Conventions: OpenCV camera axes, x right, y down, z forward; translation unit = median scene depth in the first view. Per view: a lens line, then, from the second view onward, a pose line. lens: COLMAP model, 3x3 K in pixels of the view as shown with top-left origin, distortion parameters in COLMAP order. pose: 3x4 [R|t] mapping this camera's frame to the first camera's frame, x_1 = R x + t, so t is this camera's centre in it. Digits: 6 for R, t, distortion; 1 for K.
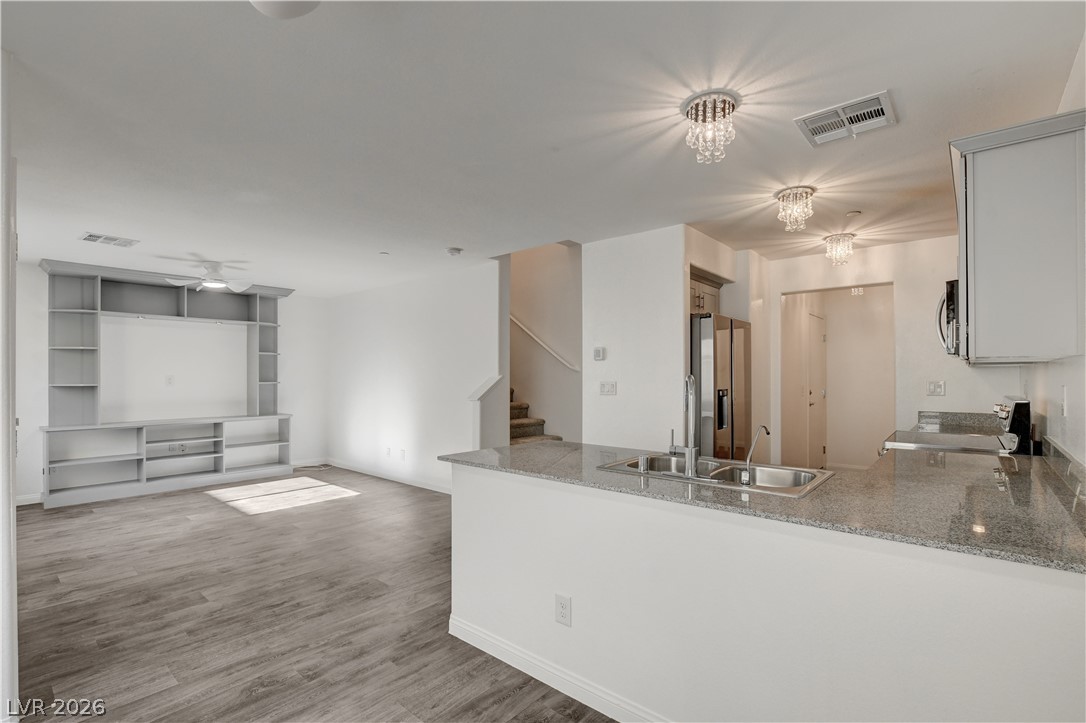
lens RADIAL K [[499.9, 0, 542.0], [0, 499.9, 369.9], [0, 0, 1]] dist [0.000147, 0.000015]
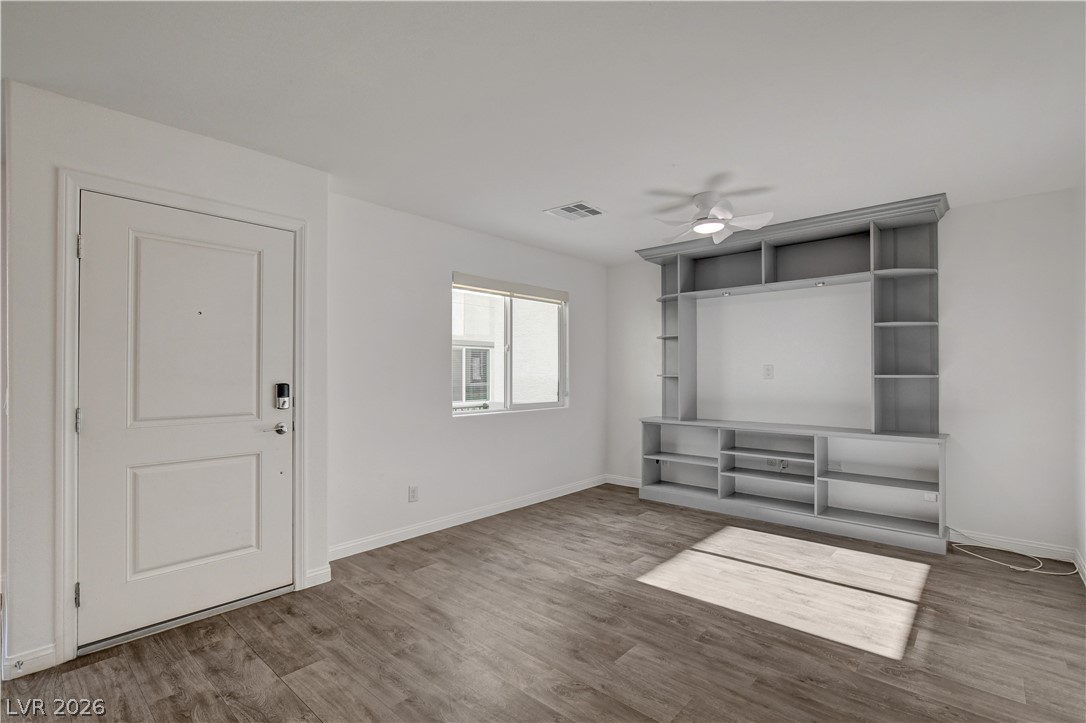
lens RADIAL K [[500.6, 0, 540.3], [0, 500.6, 364.5], [0, 0, 1]] dist [-0.008806, -0.000090]
pose [[-0.020397, -0.013038, -0.999707, 0.032637], [0.013986, 0.999813, -0.013324, 0.028535], [0.999694, -0.014254, -0.020211, 1.188288]]
